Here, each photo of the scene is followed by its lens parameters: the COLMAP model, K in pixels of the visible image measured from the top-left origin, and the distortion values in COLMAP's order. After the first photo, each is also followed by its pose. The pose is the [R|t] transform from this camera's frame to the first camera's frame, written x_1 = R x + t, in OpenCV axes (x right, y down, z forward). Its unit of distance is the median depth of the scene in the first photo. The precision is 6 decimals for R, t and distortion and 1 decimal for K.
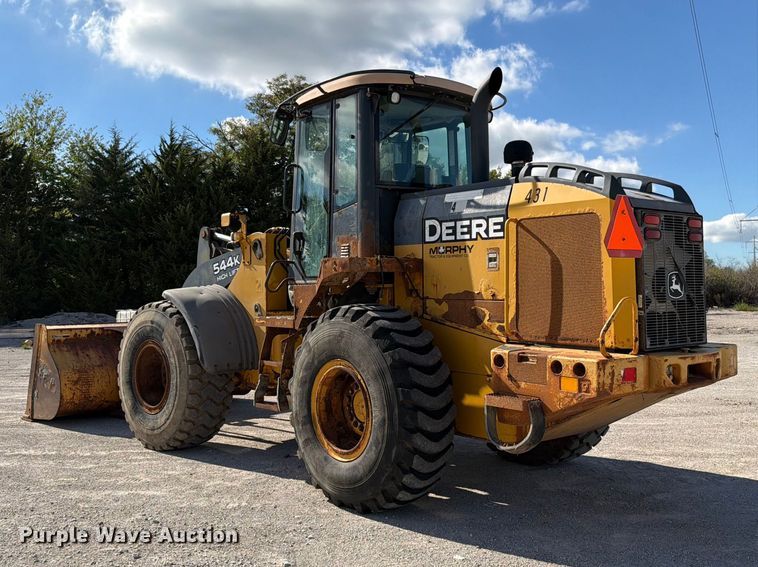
lens RADIAL K [[805.2, 0, 367.7], [0, 805.2, 277.7], [0, 0, 1]] dist [0.103598, 0.000000]
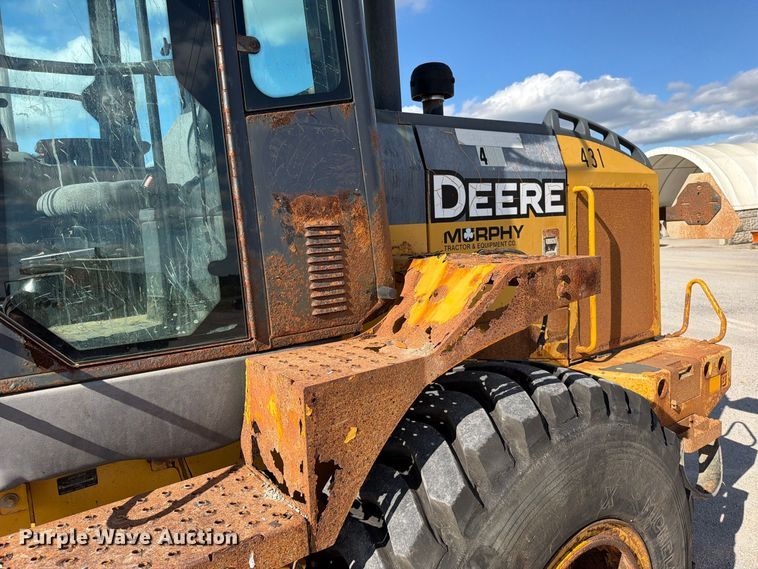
lens RADIAL K [[538.1, 0, 382.1], [0, 538.1, 283.0], [0, 0, 1]] dist [0.020872, -0.038805]
pose [[0.064924, -0.103964, 0.992460, -0.284356], [0.041953, 0.993963, 0.101377, -0.043143], [-0.997008, 0.035055, 0.068894, 1.088652]]
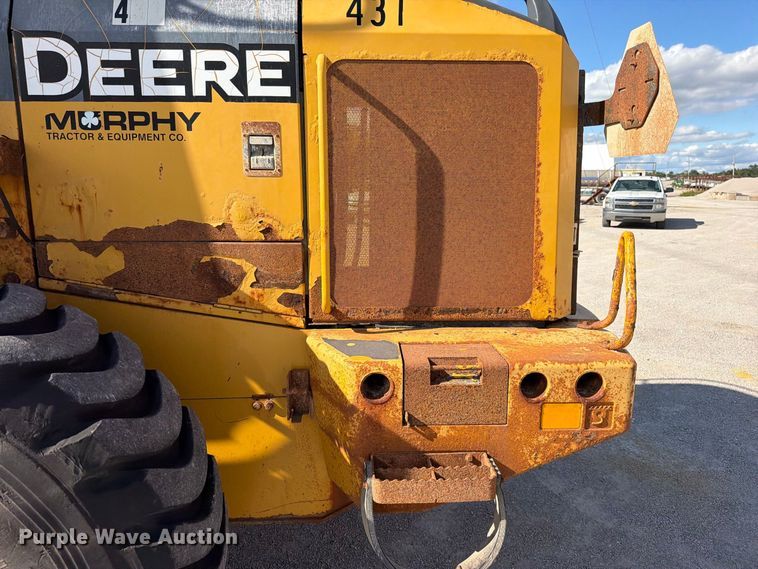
lens RADIAL K [[566.3, 0, 384.8], [0, 566.3, 286.9], [0, 0, 1]] dist [0.016470, -0.018589]
pose [[0.589105, -0.145853, 0.794784, -0.063468], [-0.009886, 0.982201, 0.187574, -0.007334], [-0.807996, -0.118358, 0.577178, 0.743169]]
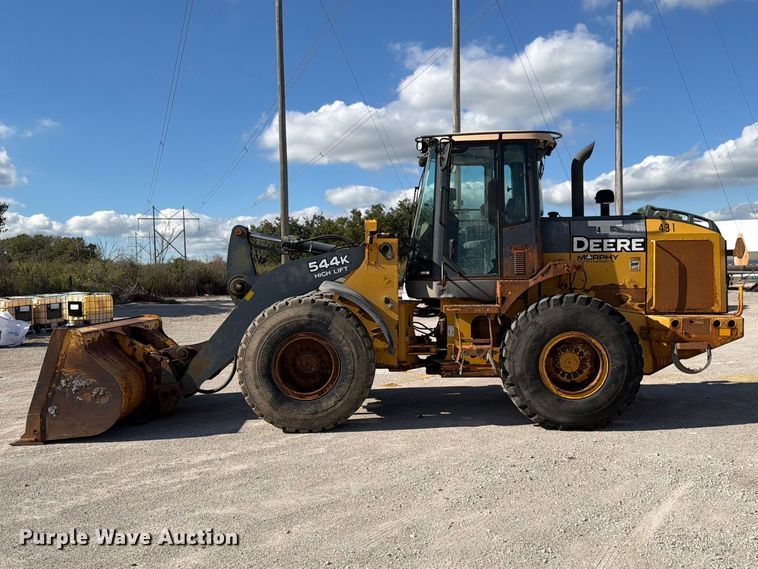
lens RADIAL K [[723.4, 0, 373.9], [0, 723.4, 288.2], [0, 0, 1]] dist [0.002447, 0.000000]
pose [[0.699525, -0.026684, 0.714110, -1.247313], [-0.001039, 0.999264, 0.038357, -0.029406], [-0.714608, -0.027573, 0.698982, 0.343595]]
